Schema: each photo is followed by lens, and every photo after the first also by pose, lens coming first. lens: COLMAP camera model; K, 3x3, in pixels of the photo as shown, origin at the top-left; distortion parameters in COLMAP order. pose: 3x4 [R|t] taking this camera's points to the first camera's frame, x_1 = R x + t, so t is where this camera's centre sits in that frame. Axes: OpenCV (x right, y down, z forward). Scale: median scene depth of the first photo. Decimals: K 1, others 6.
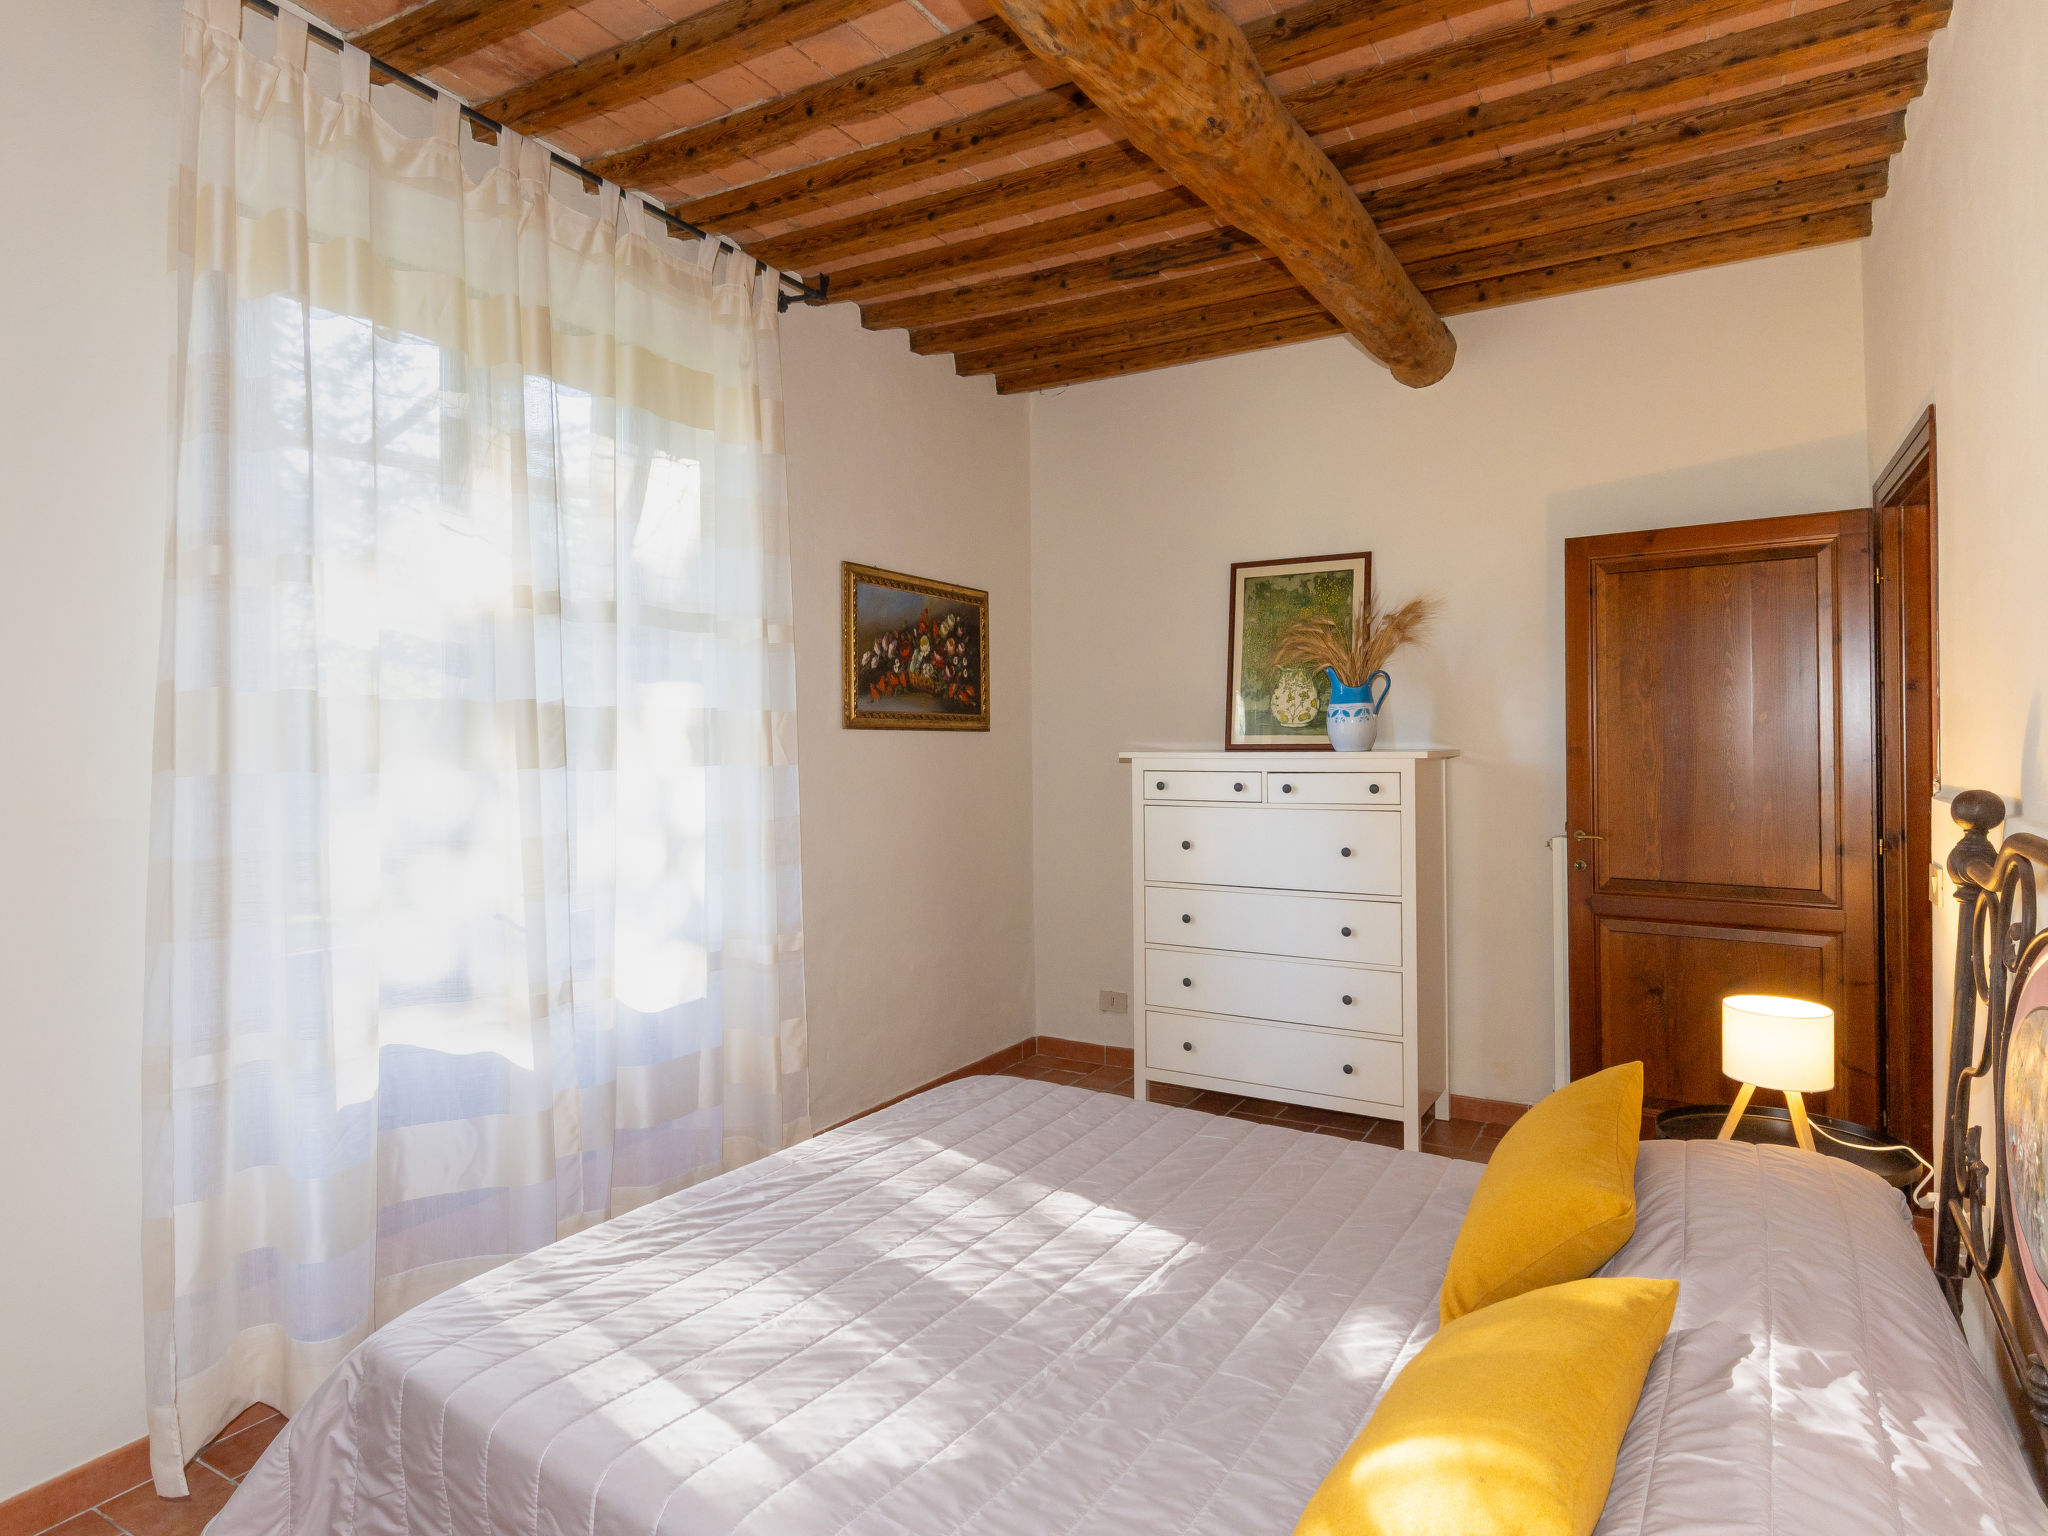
lens RADIAL K [[1218.2, 0, 1025.2], [0, 1218.2, 759.5], [0, 0, 1]] dist [0.004166, 0.000534]
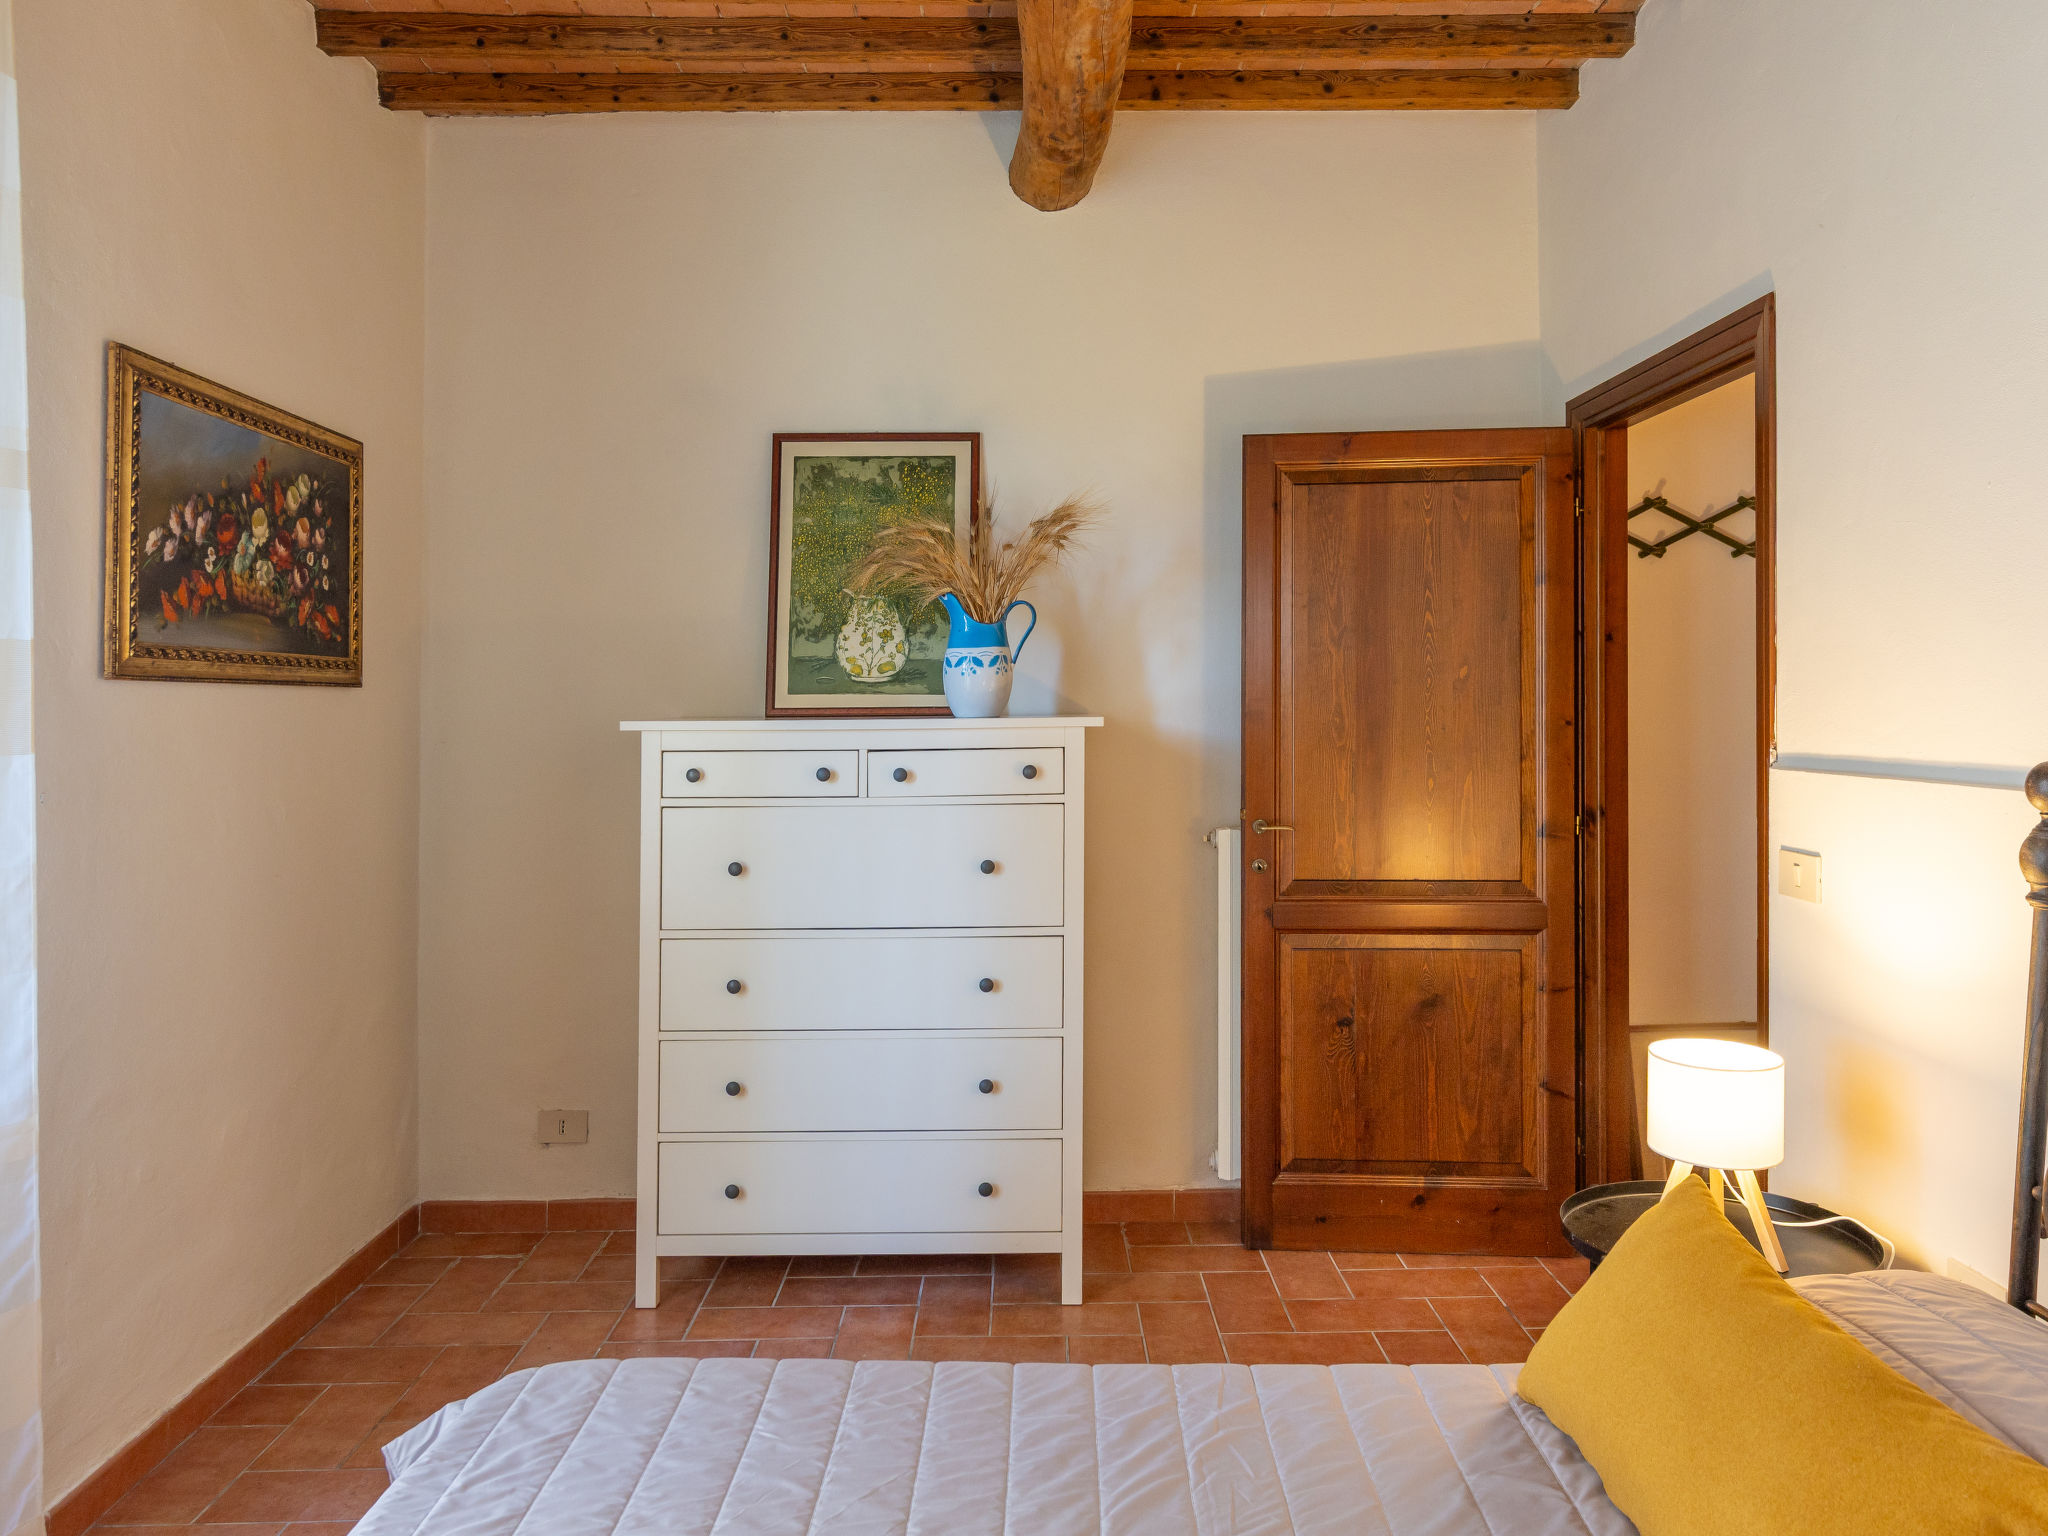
lens RADIAL K [[1451.1, 0, 1030.0], [0, 1451.1, 679.9], [0, 0, 1]] dist [0.000877, 0.011062]
pose [[0.851604, 0.006421, 0.524147, -0.132091], [0.011090, 0.999480, -0.030262, -0.002749], [-0.524069, 0.031584, 0.851090, 0.285759]]
